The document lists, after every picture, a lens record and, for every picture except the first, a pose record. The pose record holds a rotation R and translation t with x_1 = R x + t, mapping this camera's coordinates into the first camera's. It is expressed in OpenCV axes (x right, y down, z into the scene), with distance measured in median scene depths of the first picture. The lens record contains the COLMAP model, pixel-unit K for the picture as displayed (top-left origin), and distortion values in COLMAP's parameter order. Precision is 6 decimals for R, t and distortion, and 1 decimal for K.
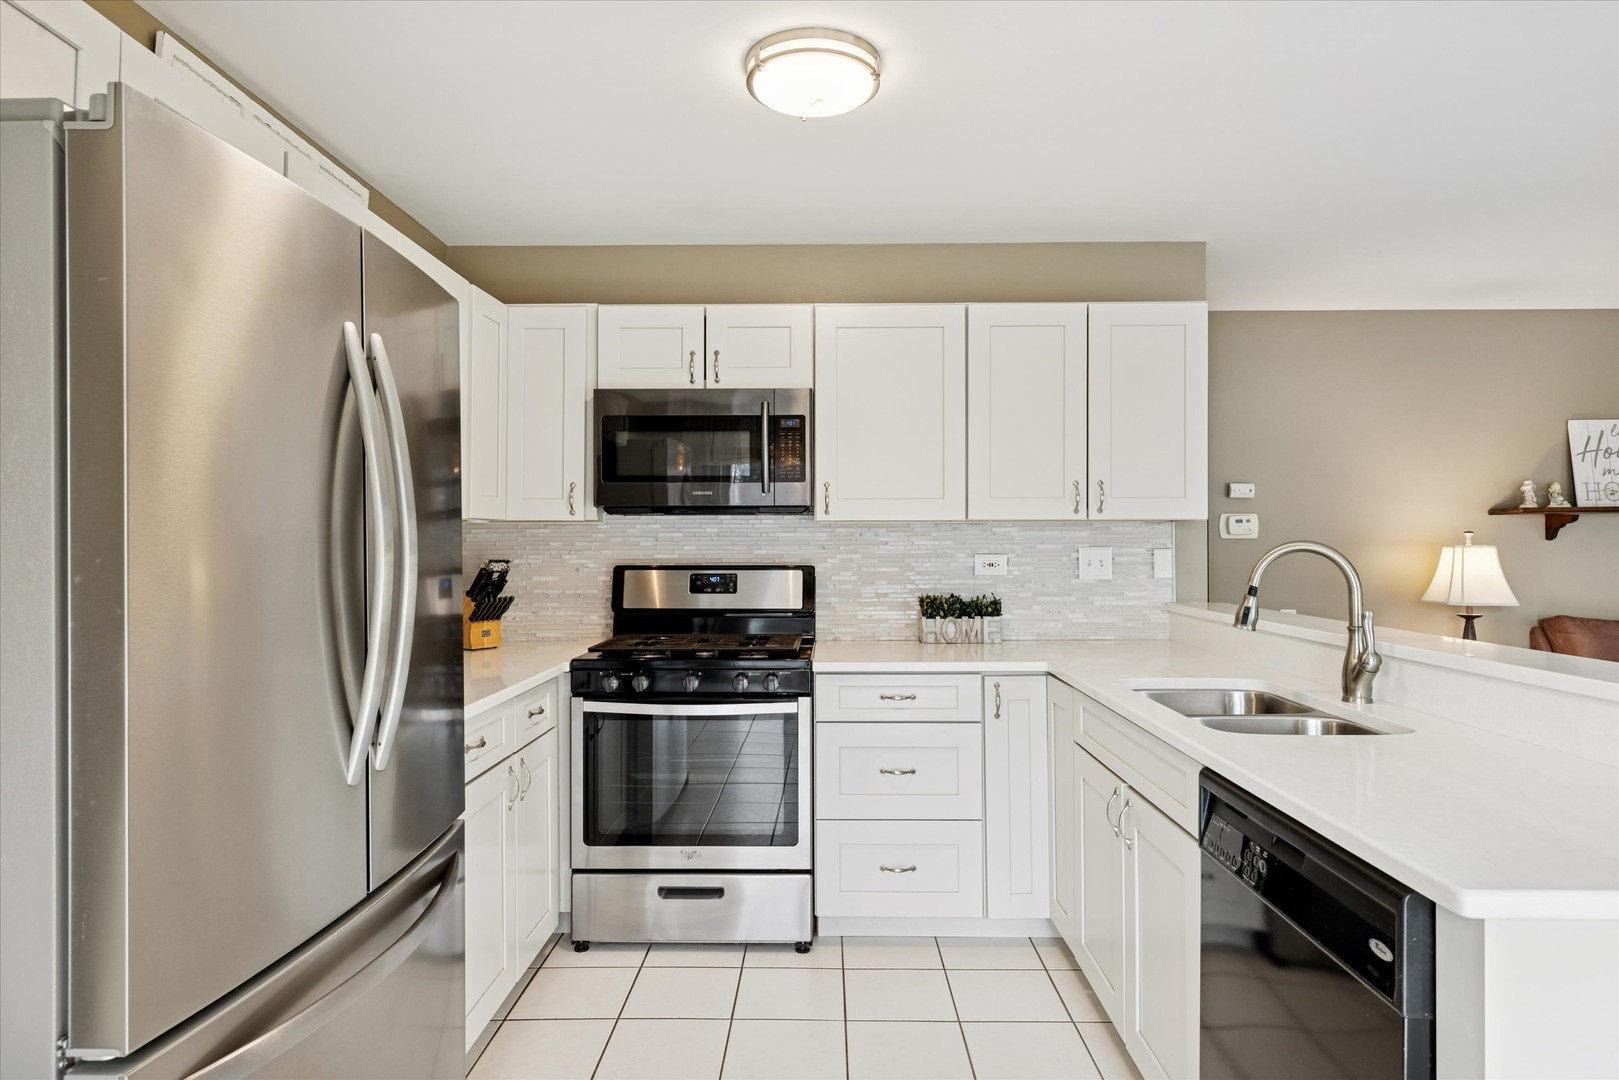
lens RADIAL K [[942.1, 0, 810.8], [0, 942.1, 537.9], [0, 0, 1]] dist [0.004472, -0.000238]
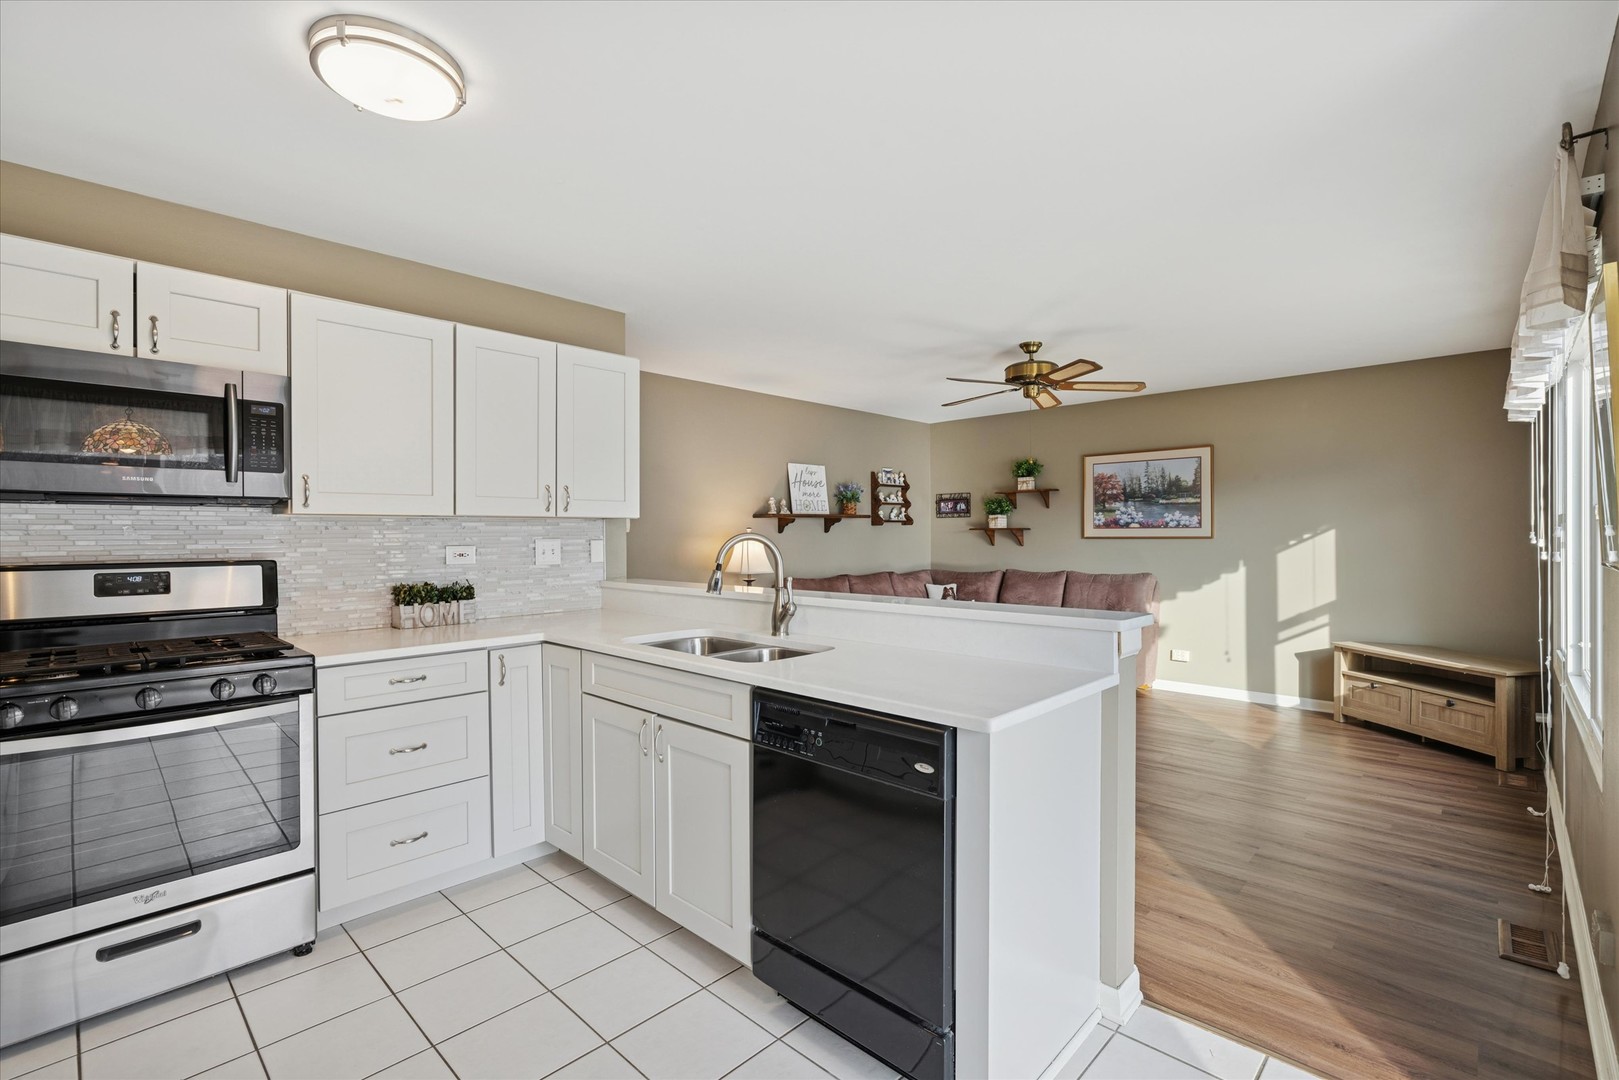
lens RADIAL K [[735.9, 0, 812.1], [0, 735.9, 540.6], [0, 0, 1]] dist [-0.000951, 0.001042]
pose [[0.675991, -0.008589, 0.736860, -0.195695], [0.001004, 0.999942, 0.010734, 0.002174], [-0.736909, -0.006516, 0.675961, 0.091253]]
